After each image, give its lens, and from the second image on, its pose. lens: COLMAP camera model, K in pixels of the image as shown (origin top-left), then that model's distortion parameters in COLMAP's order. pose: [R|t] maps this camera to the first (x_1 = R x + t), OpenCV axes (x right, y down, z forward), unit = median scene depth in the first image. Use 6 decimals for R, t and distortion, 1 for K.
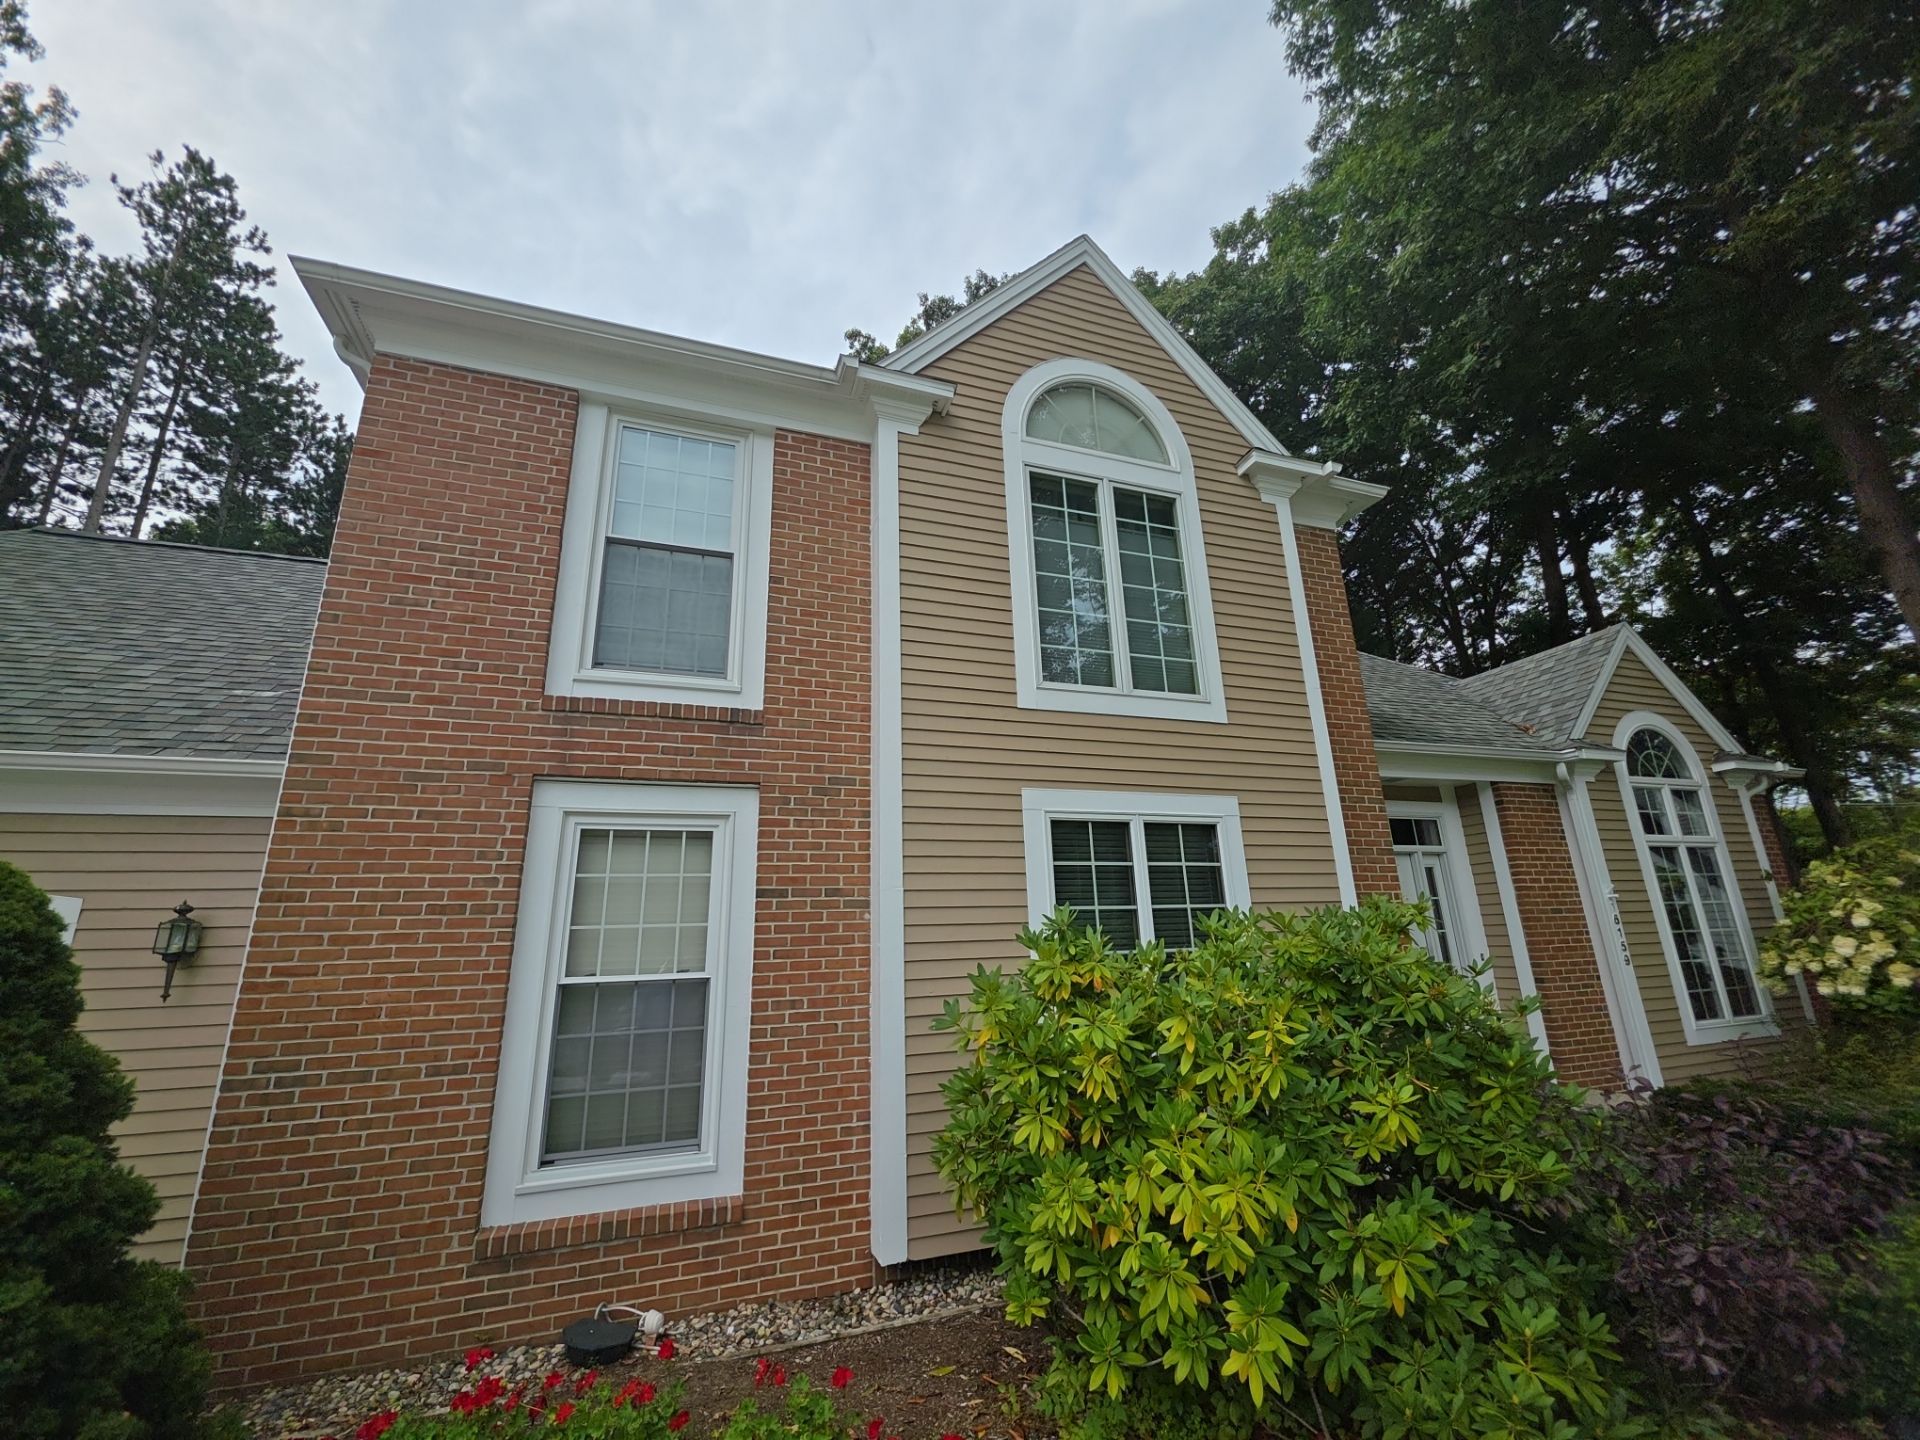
lens RADIAL K [[760.8, 0, 954.7], [0, 760.8, 729.7], [0, 0, 1]] dist [0.011318, -0.008008]
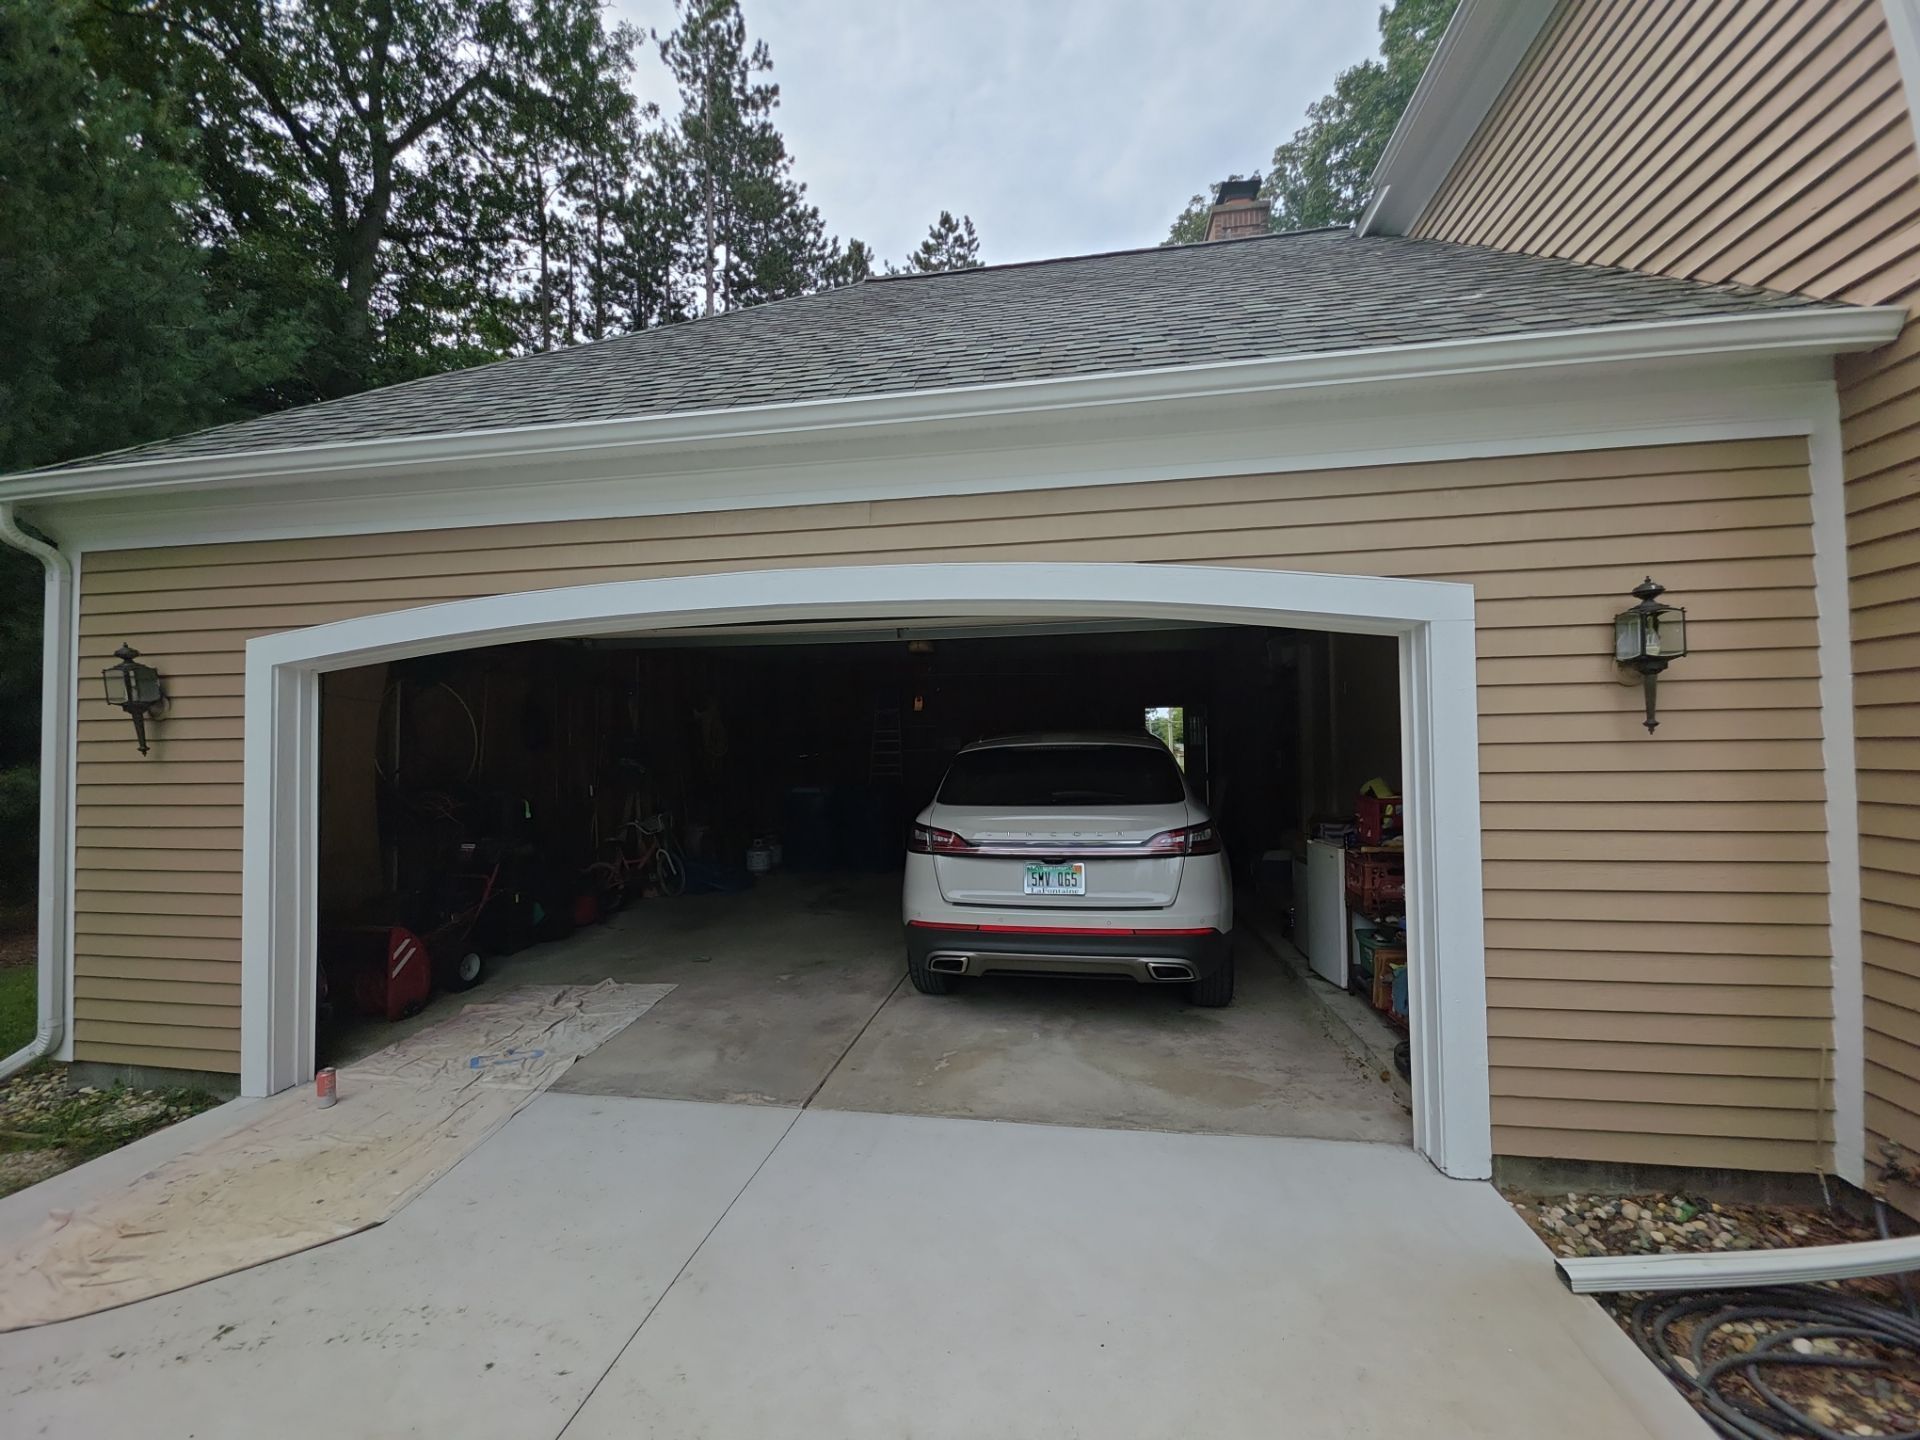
lens RADIAL K [[760.8, 0, 954.7], [0, 760.8, 729.7], [0, 0, 1]] dist [0.011318, -0.008008]
pose [[0.878284, 0.008311, -0.478067, -0.891082], [0.114460, 0.967123, 0.227093, 0.102530], [0.464237, -0.254171, 0.848458, 0.136630]]
